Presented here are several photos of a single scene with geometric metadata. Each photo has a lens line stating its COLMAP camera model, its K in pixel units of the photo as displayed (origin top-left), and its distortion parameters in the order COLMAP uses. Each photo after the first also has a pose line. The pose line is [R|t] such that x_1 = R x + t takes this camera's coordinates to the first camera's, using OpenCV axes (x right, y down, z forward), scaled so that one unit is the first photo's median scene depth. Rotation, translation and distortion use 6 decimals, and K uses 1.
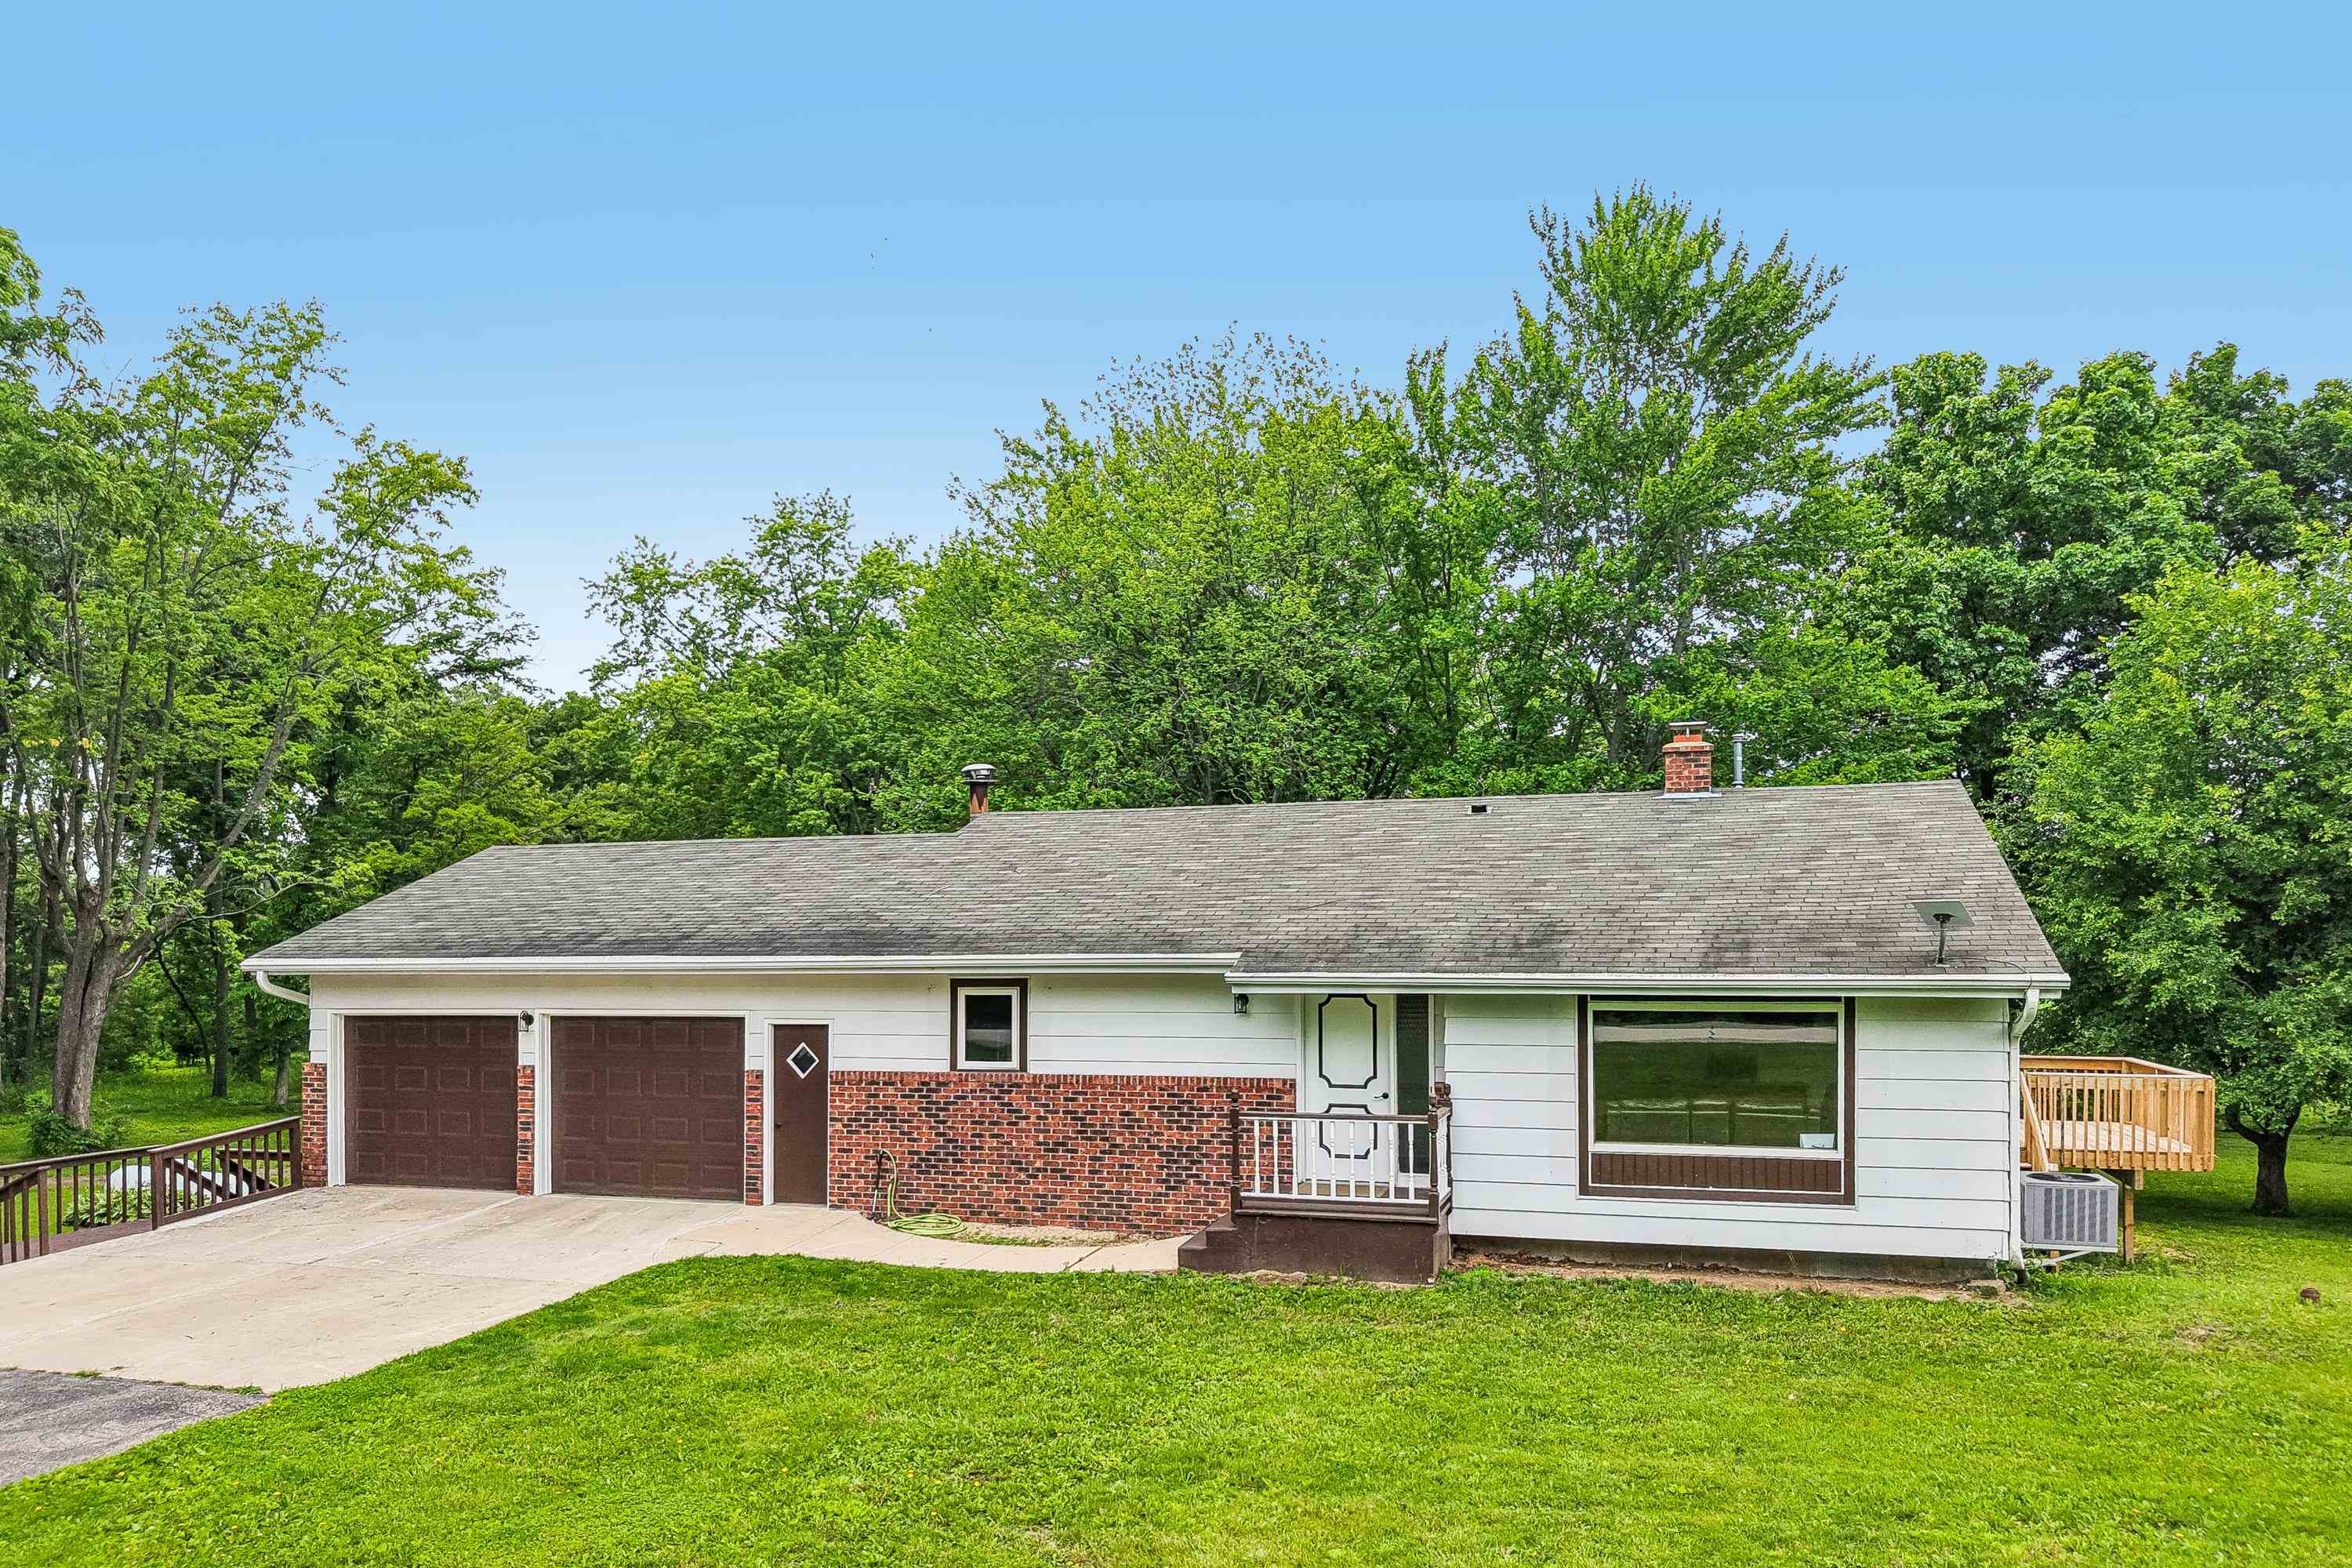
lens RADIAL K [[1656.0, 0, 1179.9], [0, 1656.0, 948.3], [0, 0, 1]] dist [0.003484, -0.002183]
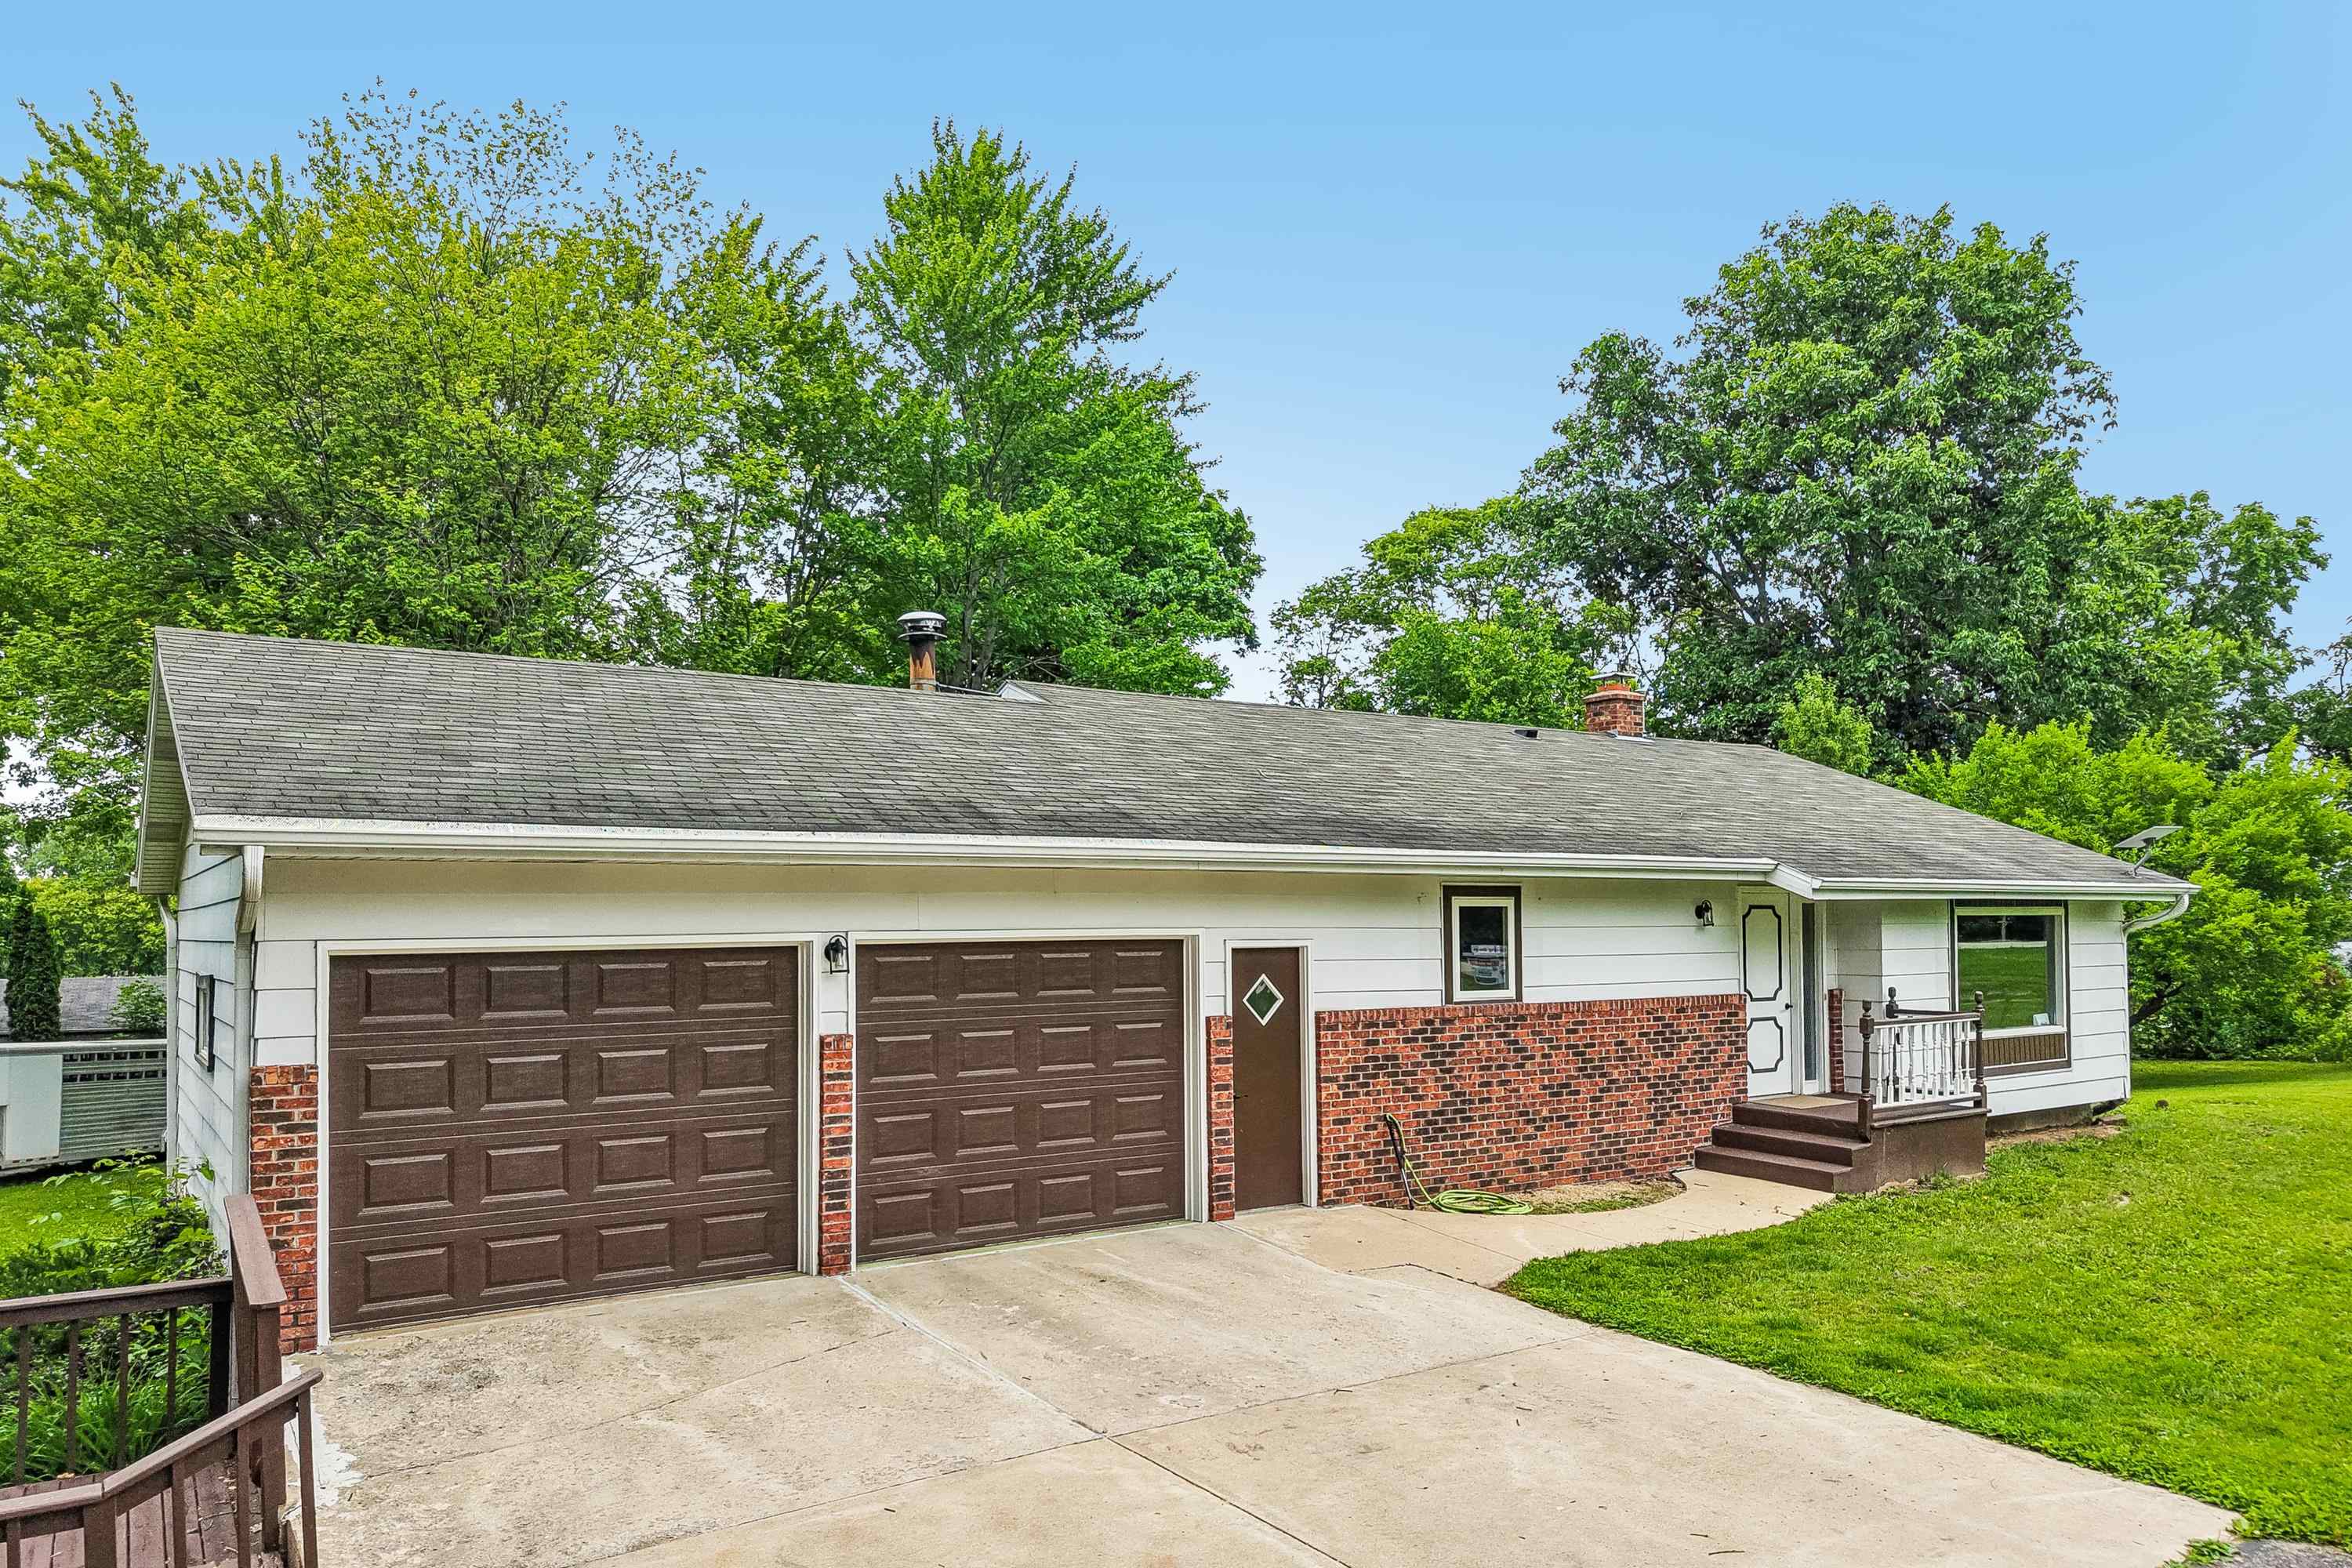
lens RADIAL K [[1632.1, 0, 1175.0], [0, 1632.1, 883.2], [0, 0, 1]] dist [0.004473, 0.001152]
pose [[0.617654, 0.020953, 0.786171, -0.817462], [0.005283, 0.999512, -0.030790, 0.040172], [-0.786432, 0.023171, 0.617242, 0.627627]]
